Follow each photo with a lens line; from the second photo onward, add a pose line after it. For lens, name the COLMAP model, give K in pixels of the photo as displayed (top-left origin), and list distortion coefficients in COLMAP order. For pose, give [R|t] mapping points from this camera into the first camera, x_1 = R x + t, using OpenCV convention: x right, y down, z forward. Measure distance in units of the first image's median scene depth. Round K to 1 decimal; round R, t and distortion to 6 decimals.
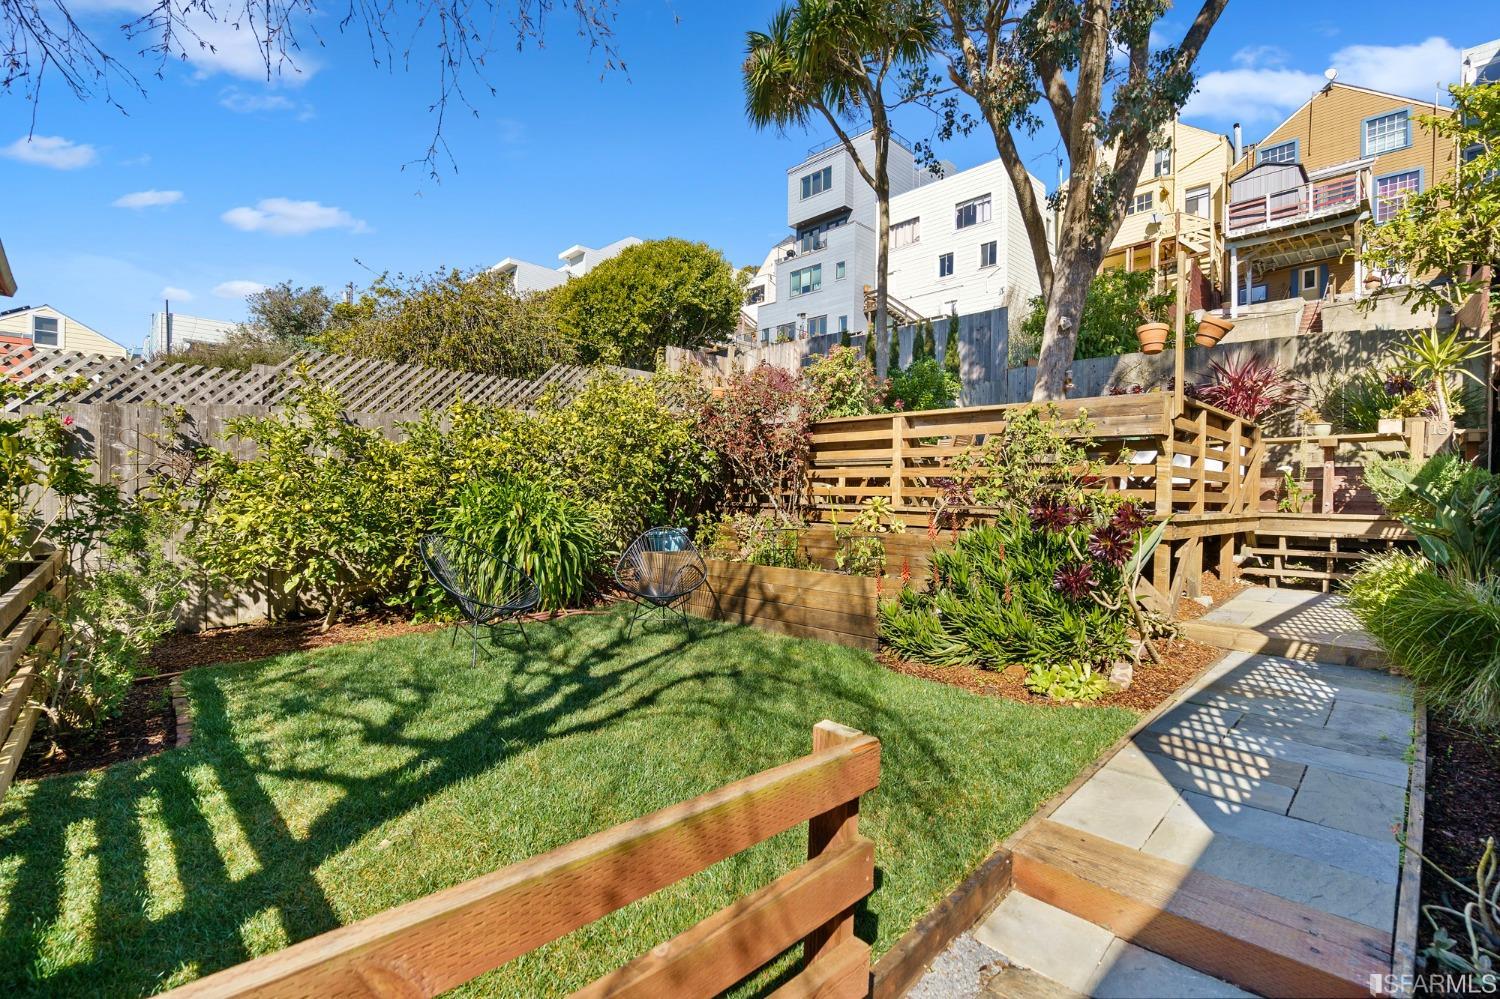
lens RADIAL K [[679.9, 0, 744.5], [0, 679.9, 495.8], [0, 0, 1]] dist [-0.000437, -0.000132]
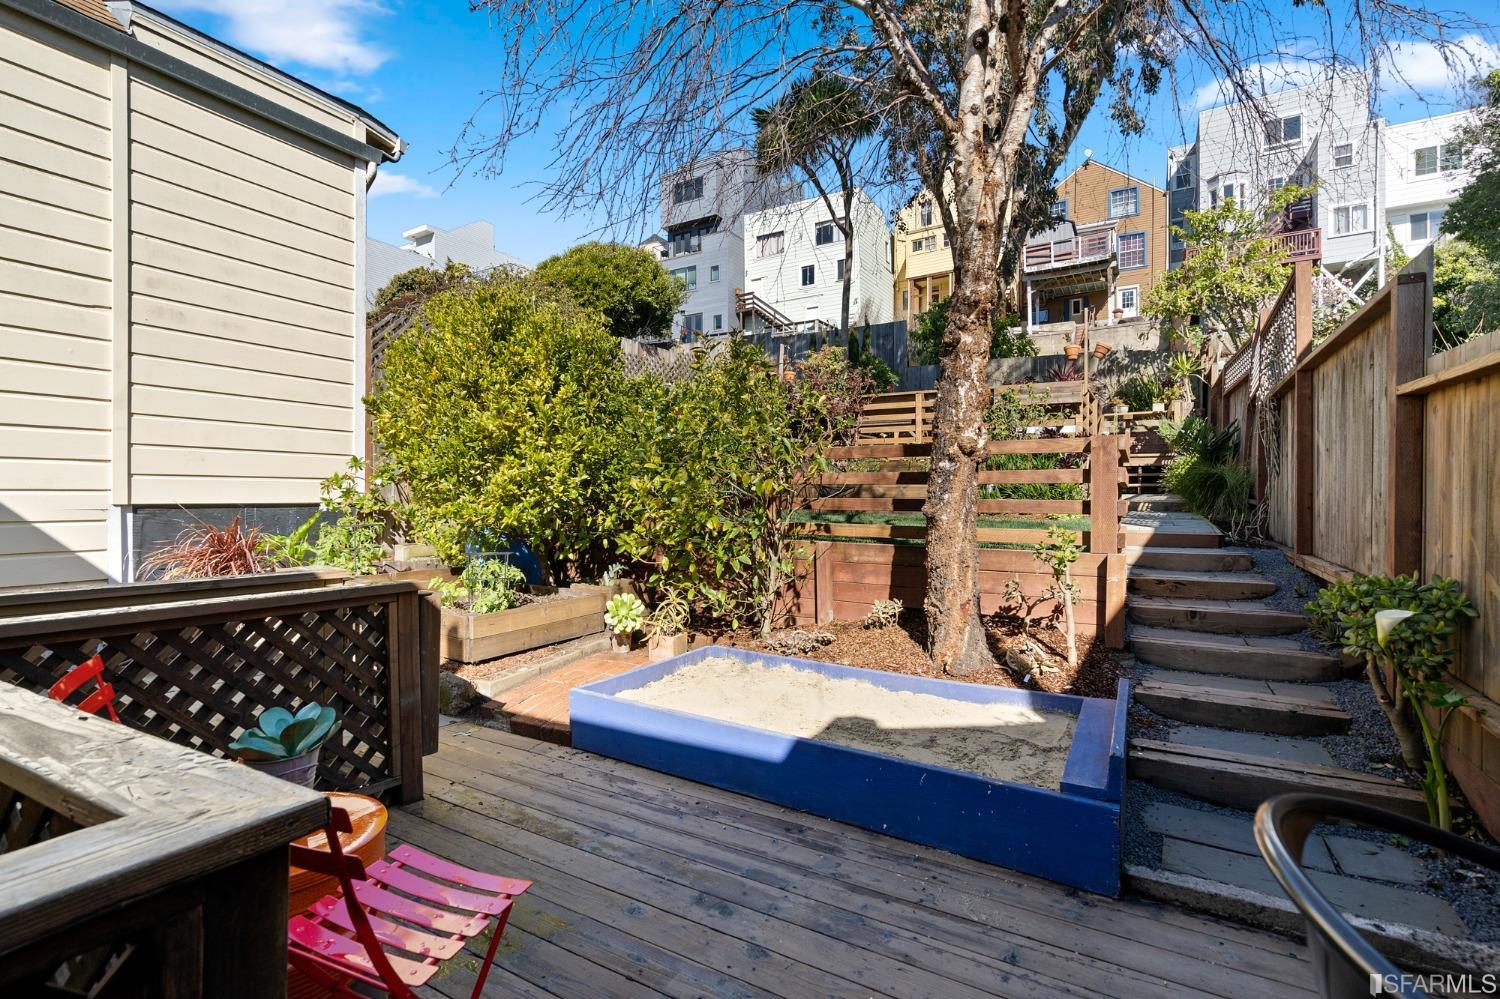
lens RADIAL K [[686.4, 0, 744.3], [0, 686.4, 491.5], [0, 0, 1]] dist [-0.004915, -0.000094]
pose [[0.964776, -0.013488, 0.262726, -0.155488], [0.013226, 0.999909, 0.002765, 0.027386], [-0.262739, 0.000807, 0.964867, -0.119630]]
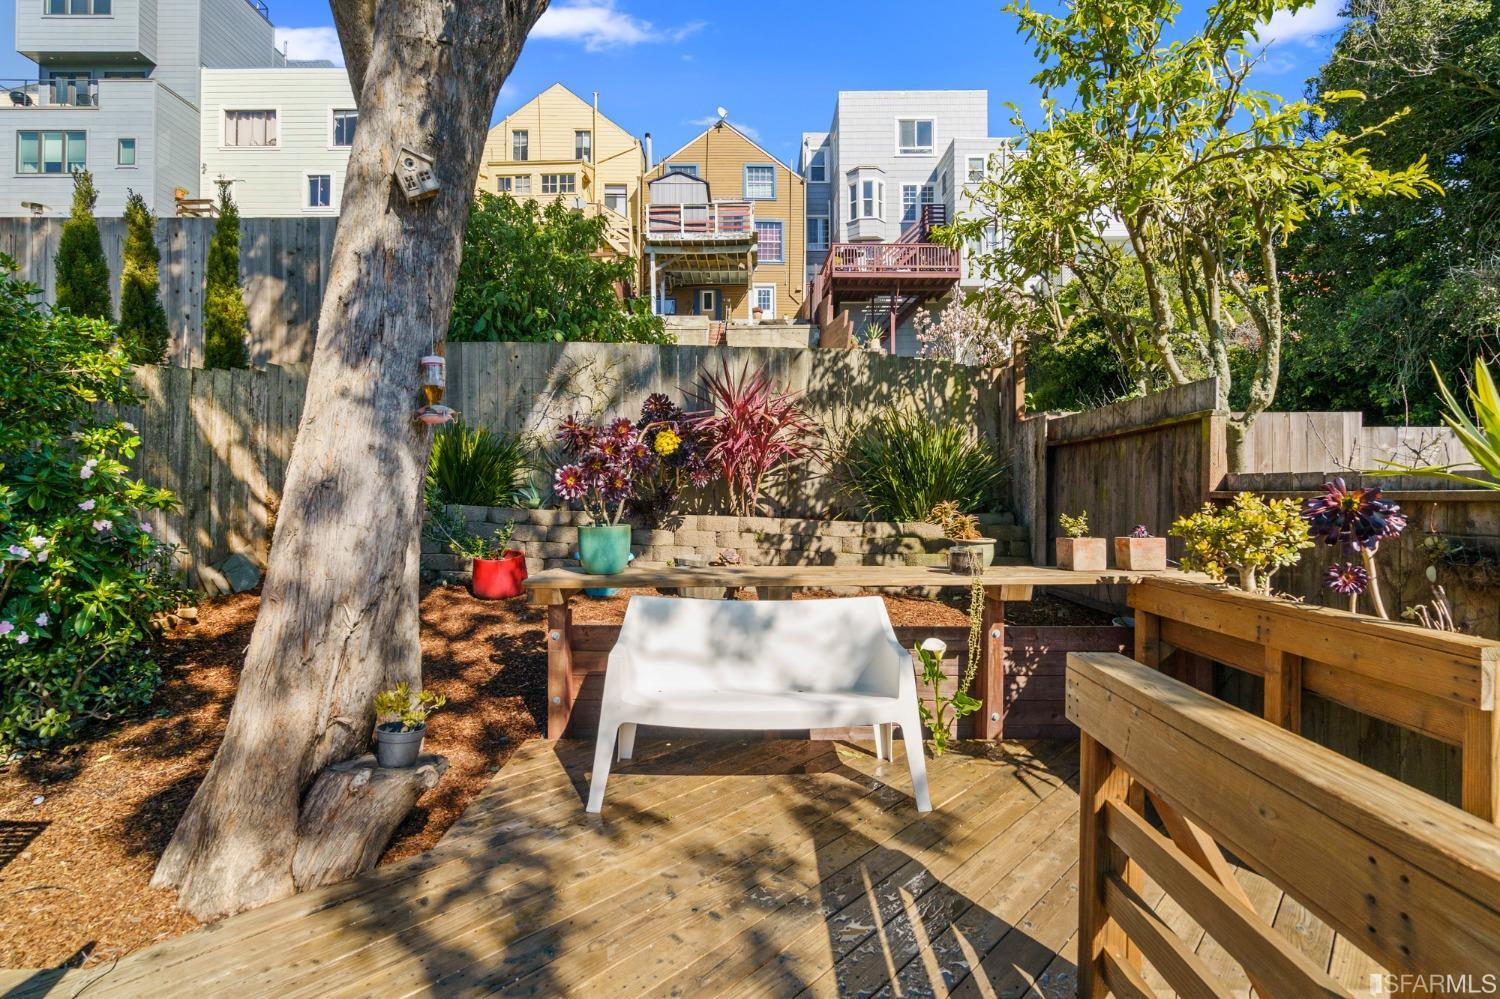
lens RADIAL K [[686.4, 0, 744.3], [0, 686.4, 491.5], [0, 0, 1]] dist [-0.004915, -0.000094]
pose [[0.699829, -0.013705, 0.714179, 0.123753], [0.005730, 0.999891, 0.013573, -0.044149], [-0.714287, -0.005407, 0.699832, 0.242908]]
